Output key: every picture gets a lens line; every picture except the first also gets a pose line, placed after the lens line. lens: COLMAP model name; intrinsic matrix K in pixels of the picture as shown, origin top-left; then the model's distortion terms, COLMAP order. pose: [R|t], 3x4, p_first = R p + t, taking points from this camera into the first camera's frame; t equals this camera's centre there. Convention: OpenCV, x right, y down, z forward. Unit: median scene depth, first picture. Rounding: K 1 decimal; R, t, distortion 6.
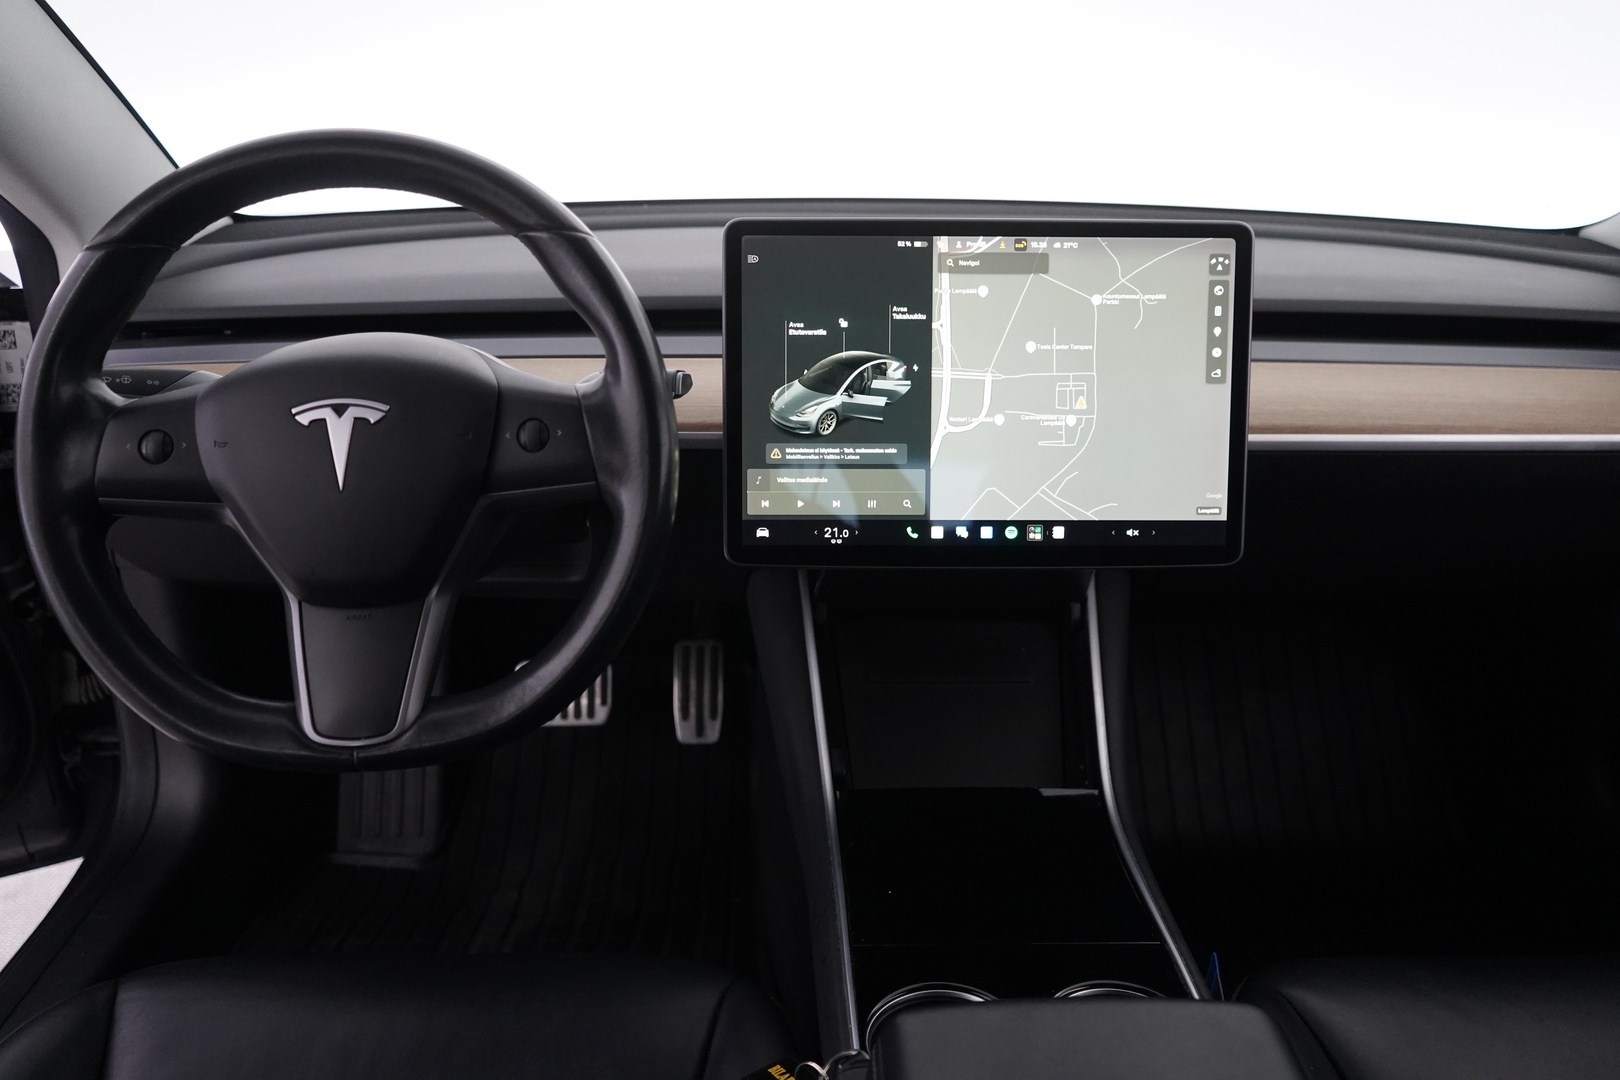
lens RADIAL K [[1260.5, 0, 810.0], [0, 1260.5, 540.0], [0, 0, 1]] dist [-0.004536, 0.006211]
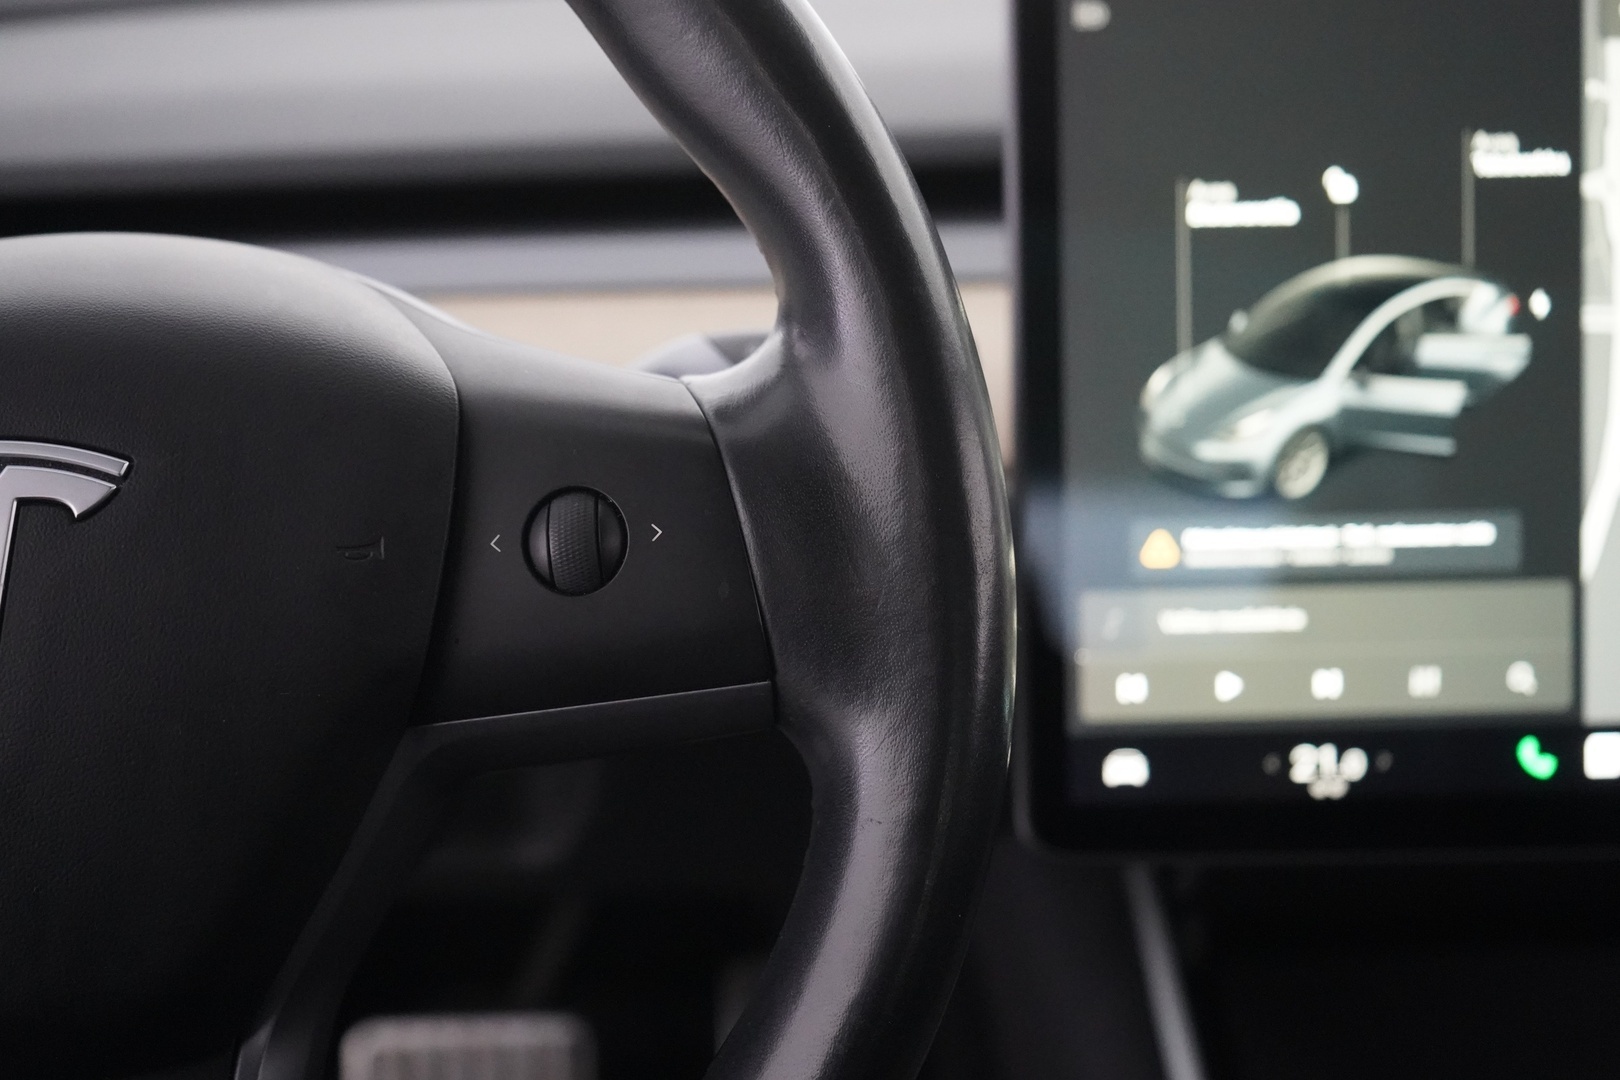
lens RADIAL K [[2427.3, 0, 810.0], [0, 2427.3, 540.0], [0, 0, 1]] dist [-0.005707, -0.010488]
pose [[0.999735, -0.021968, 0.006824, -0.132064], [0.022211, 0.999034, -0.037915, -0.047075], [-0.005985, 0.038057, 0.999258, 0.307039]]
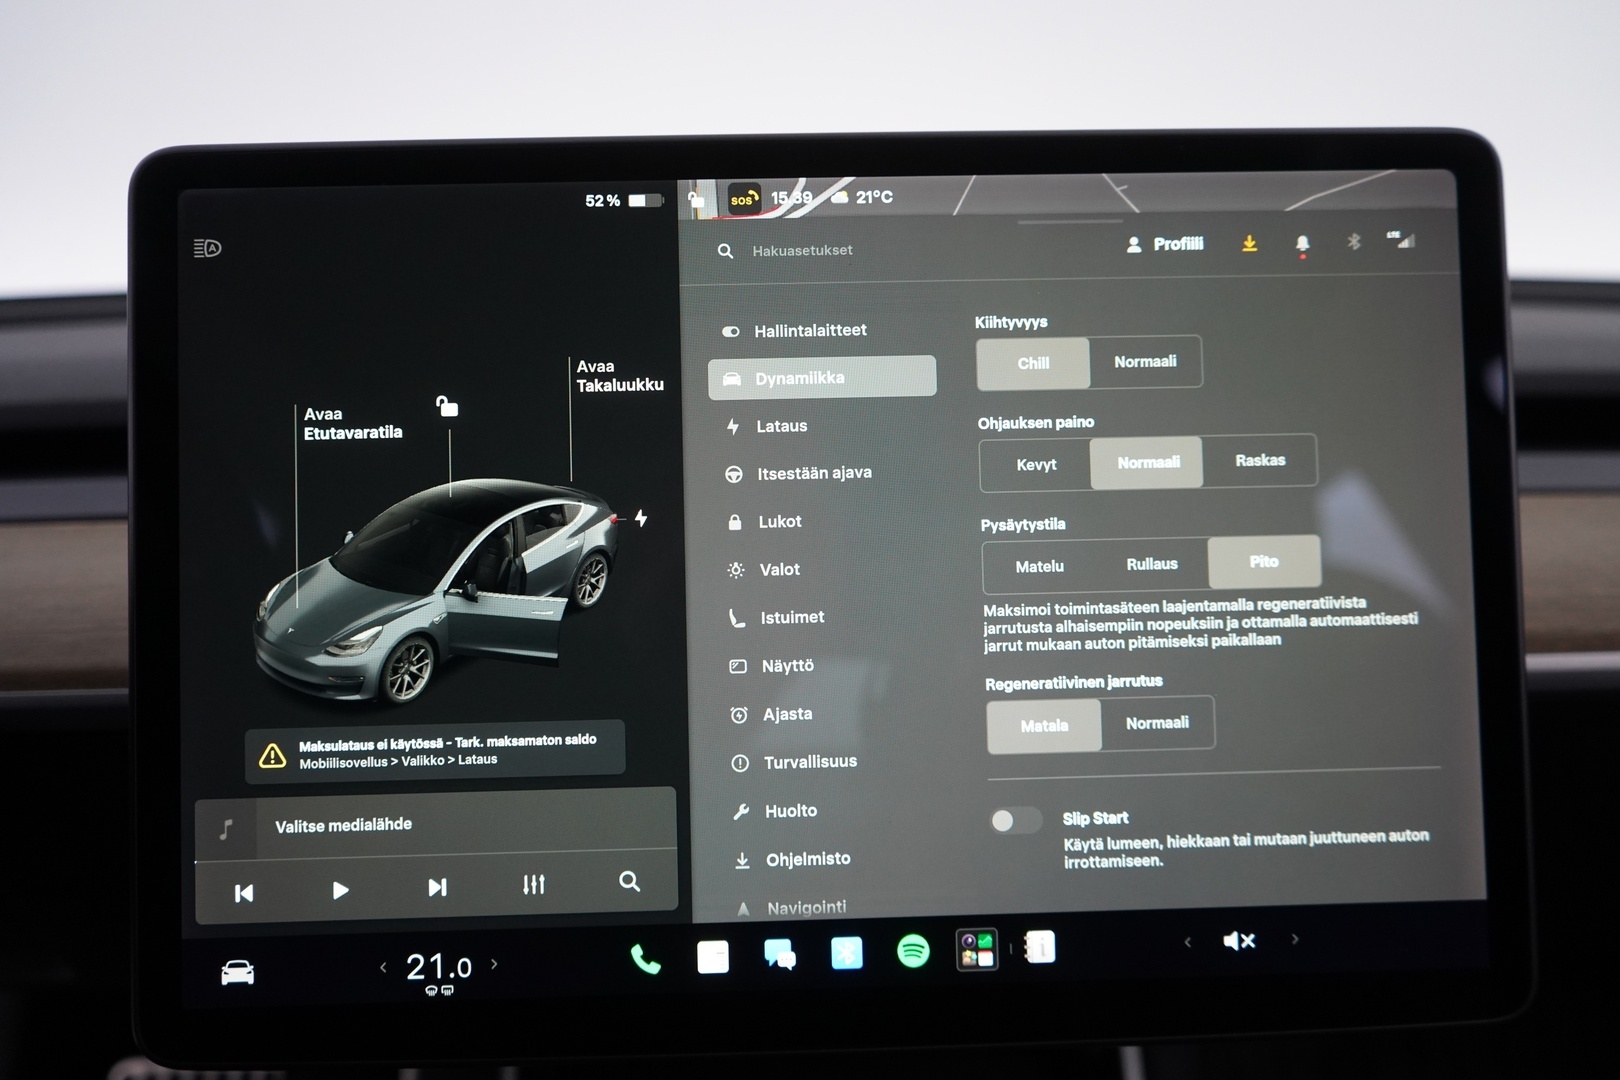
lens RADIAL K [[1260.5, 0, 810.0], [0, 1260.5, 540.0], [0, 0, 1]] dist [-0.004536, 0.006211]
pose [[0.999627, -0.026147, 0.007868, 0.131043], [0.026951, 0.991089, -0.130443, -0.079270], [-0.004387, 0.130606, 0.991425, 0.624160]]
